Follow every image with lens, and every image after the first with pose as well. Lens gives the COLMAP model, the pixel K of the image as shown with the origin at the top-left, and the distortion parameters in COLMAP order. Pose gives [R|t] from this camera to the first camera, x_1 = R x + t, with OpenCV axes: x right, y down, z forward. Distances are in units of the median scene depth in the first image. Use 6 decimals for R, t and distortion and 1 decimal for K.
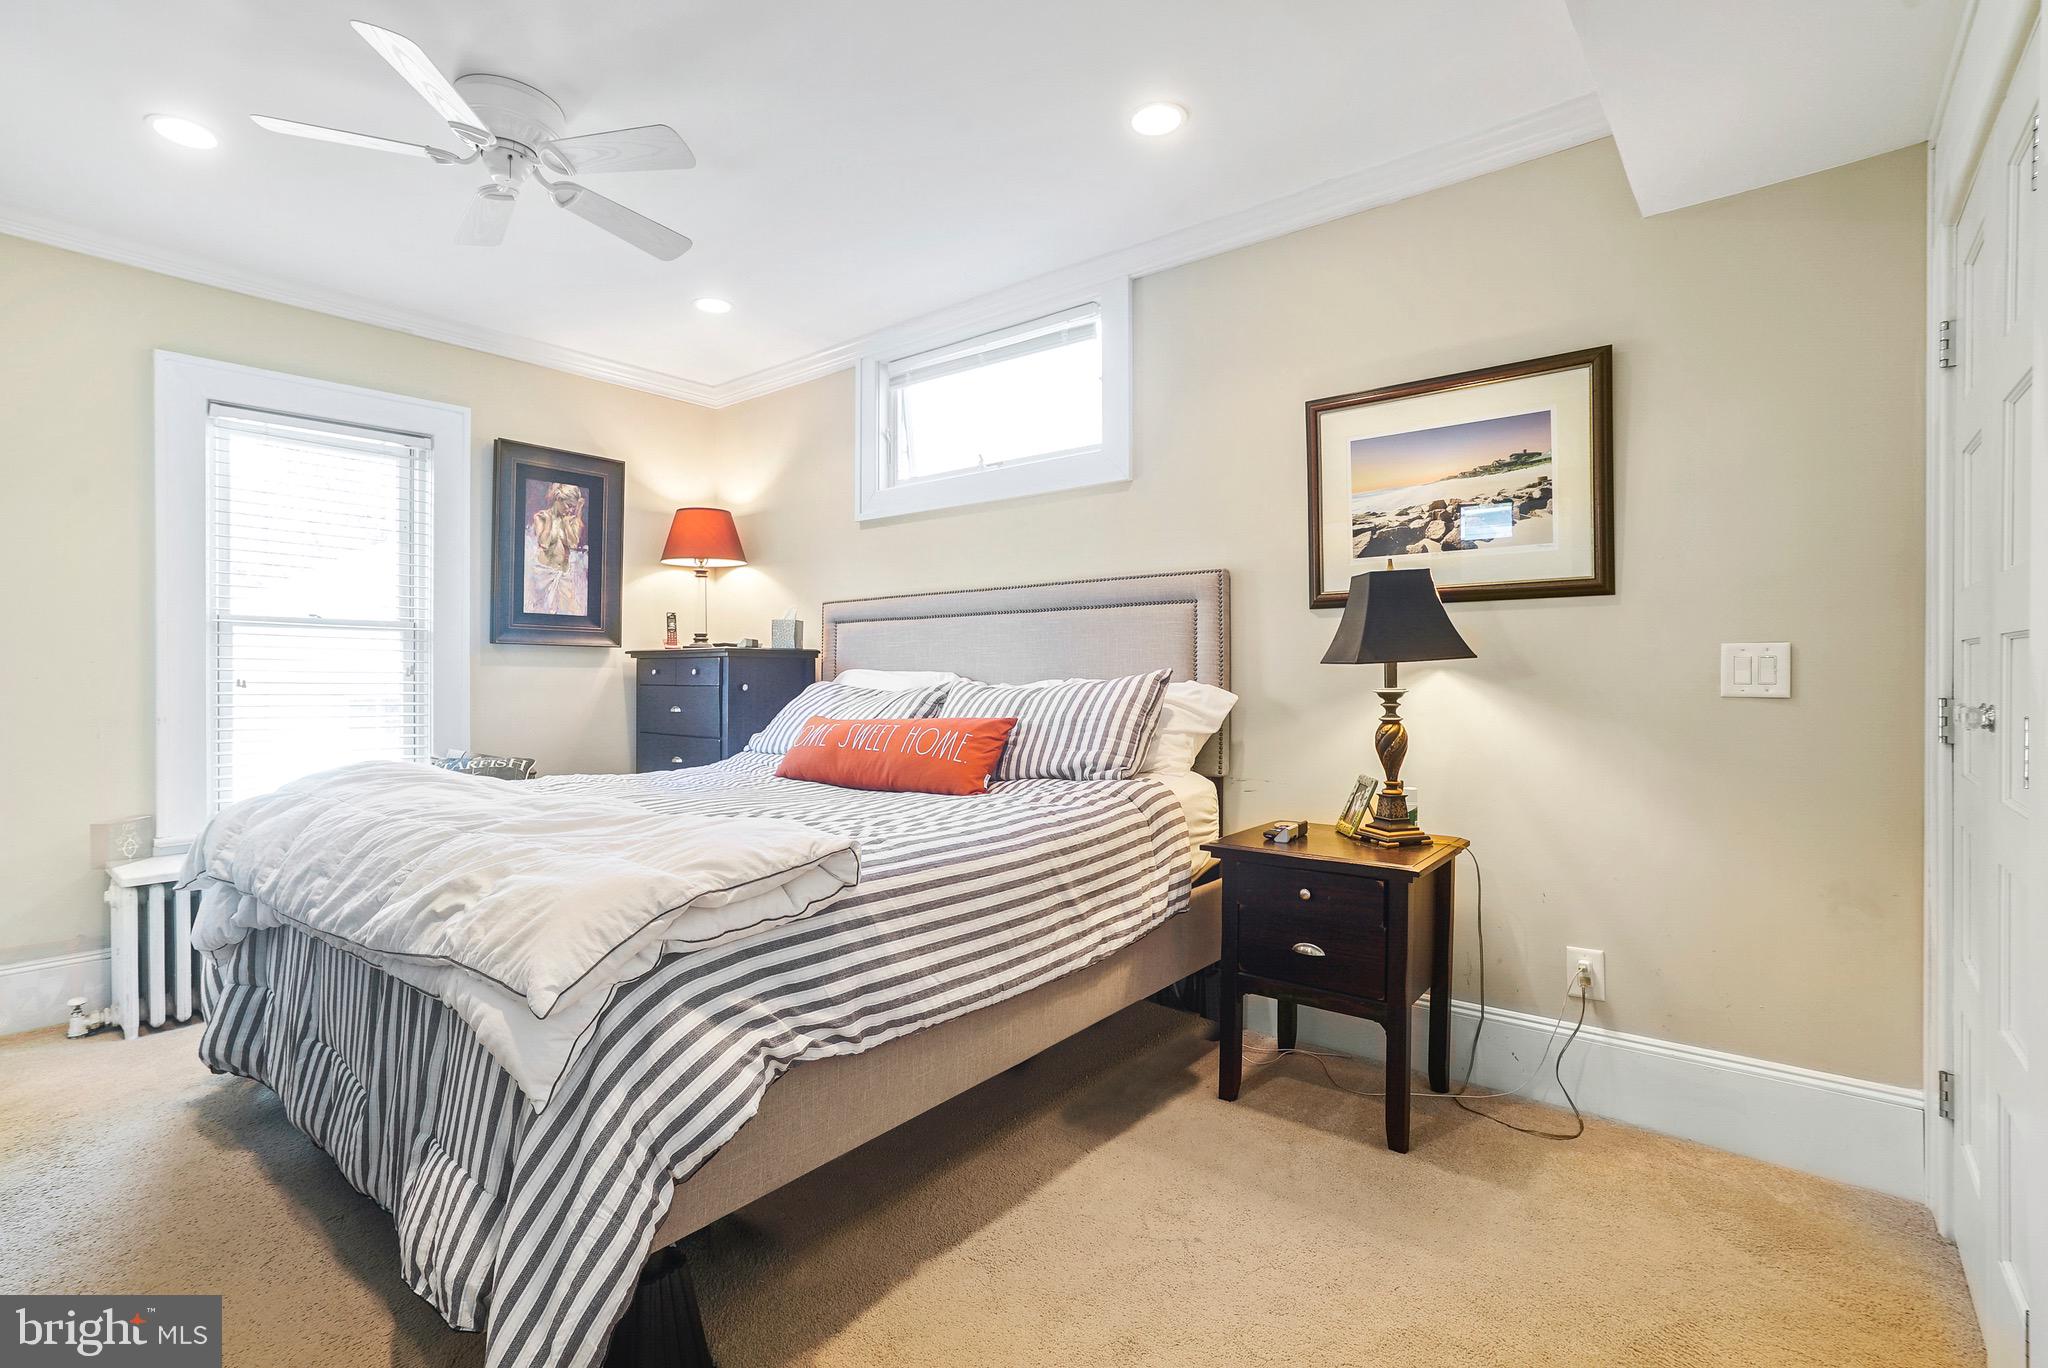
lens RADIAL K [[953.5, 0, 1010.7], [0, 953.5, 679.0], [0, 0, 1]] dist [-0.044387, 0.025290]
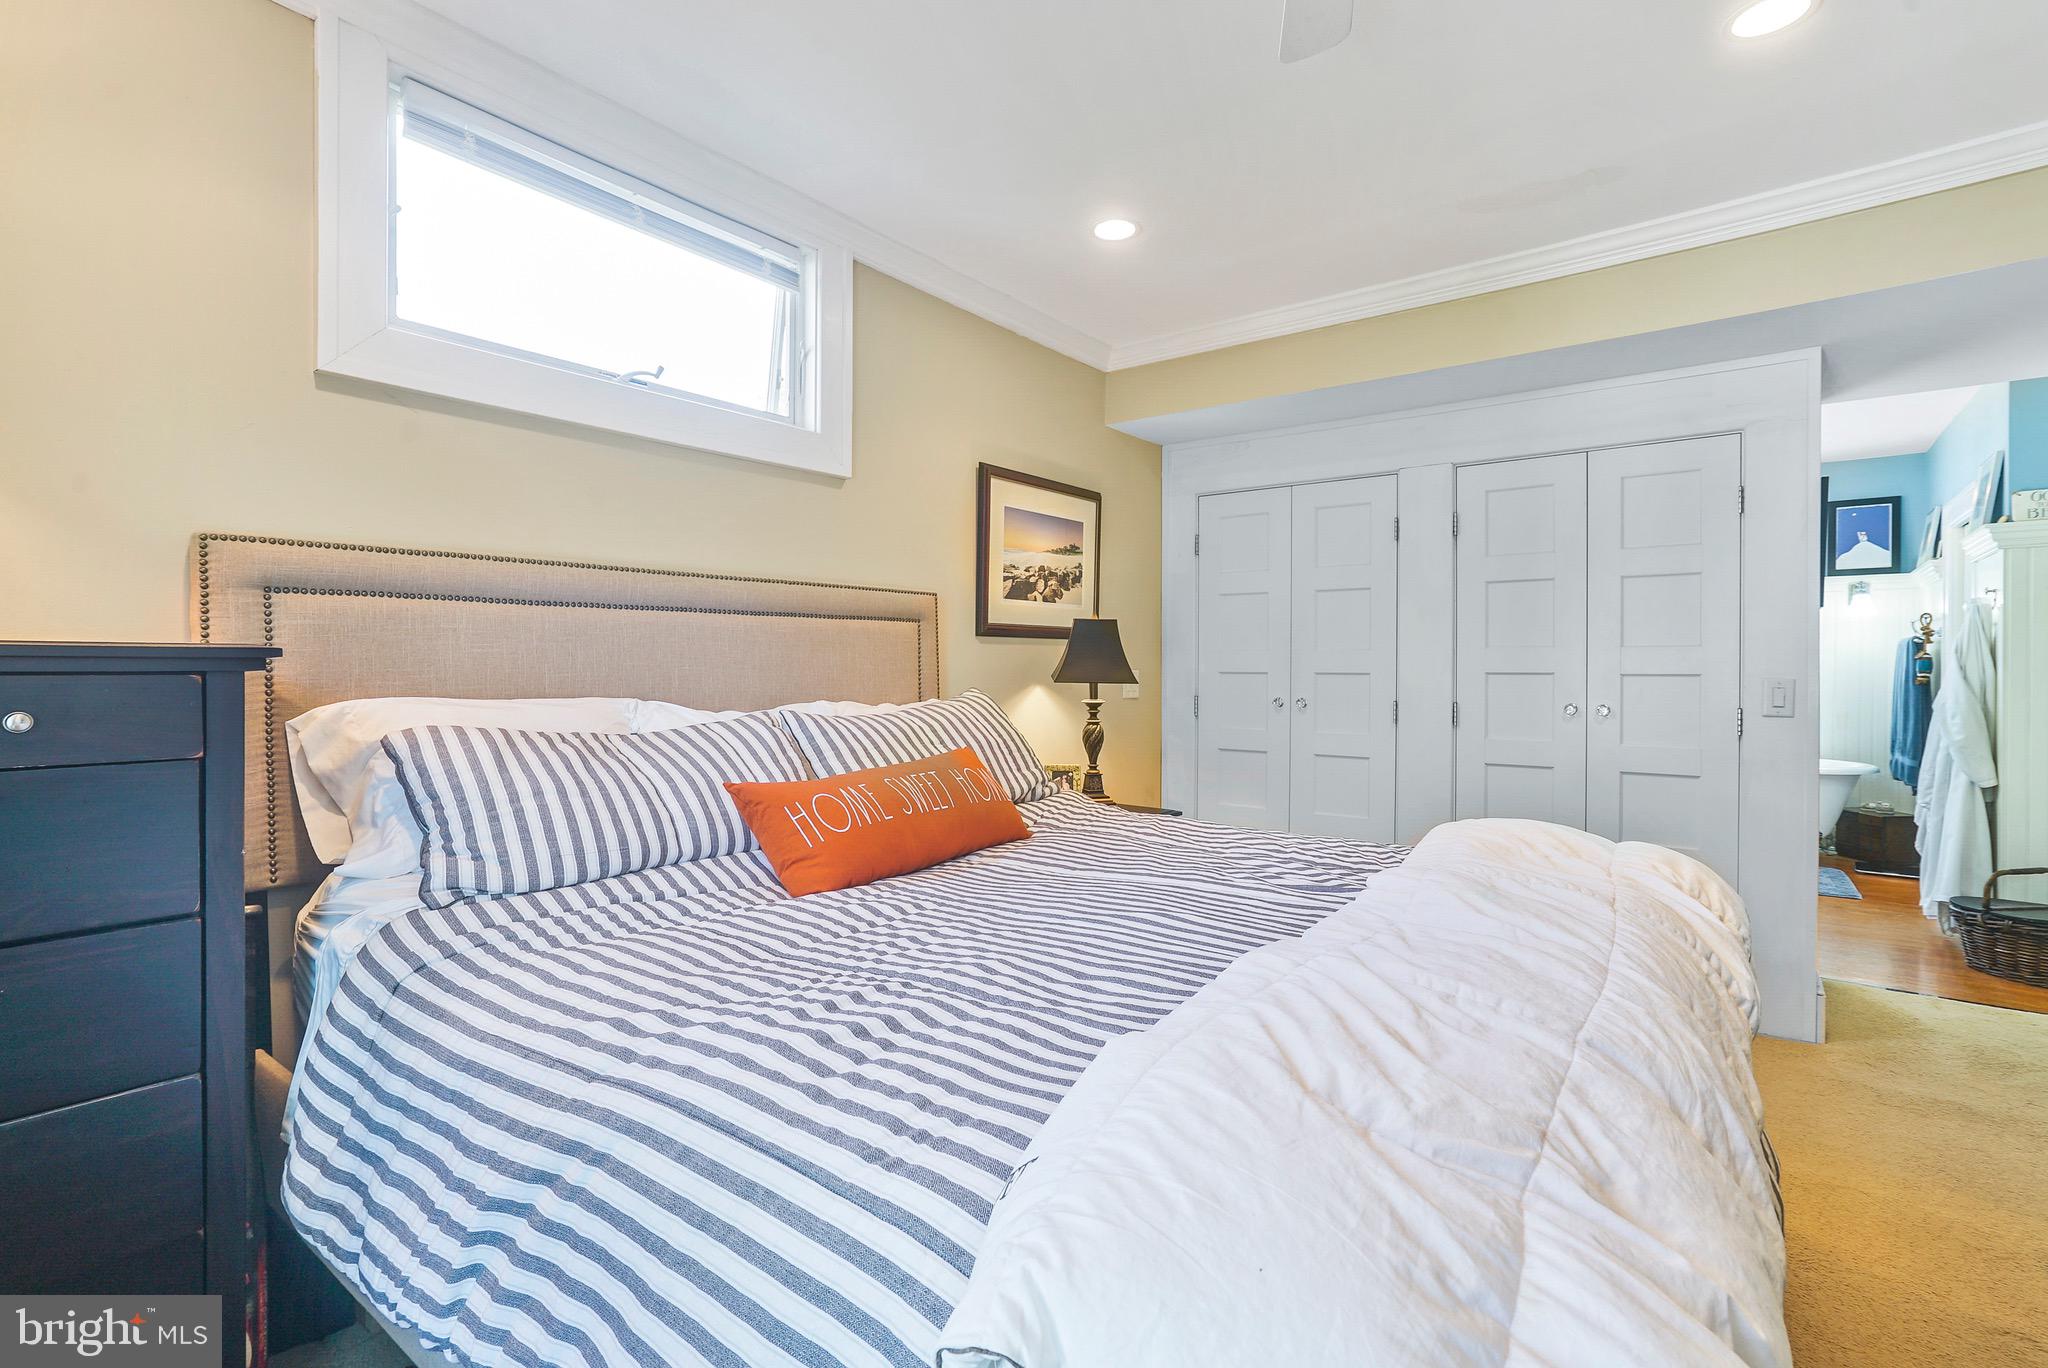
lens RADIAL K [[953.5, 0, 1010.7], [0, 953.5, 679.0], [0, 0, 1]] dist [-0.044387, 0.025290]
pose [[-0.021042, -0.006997, 0.999754, -0.949381], [0.008295, 0.999940, 0.007172, -0.029304], [-0.999744, 0.008444, -0.020982, 1.053927]]
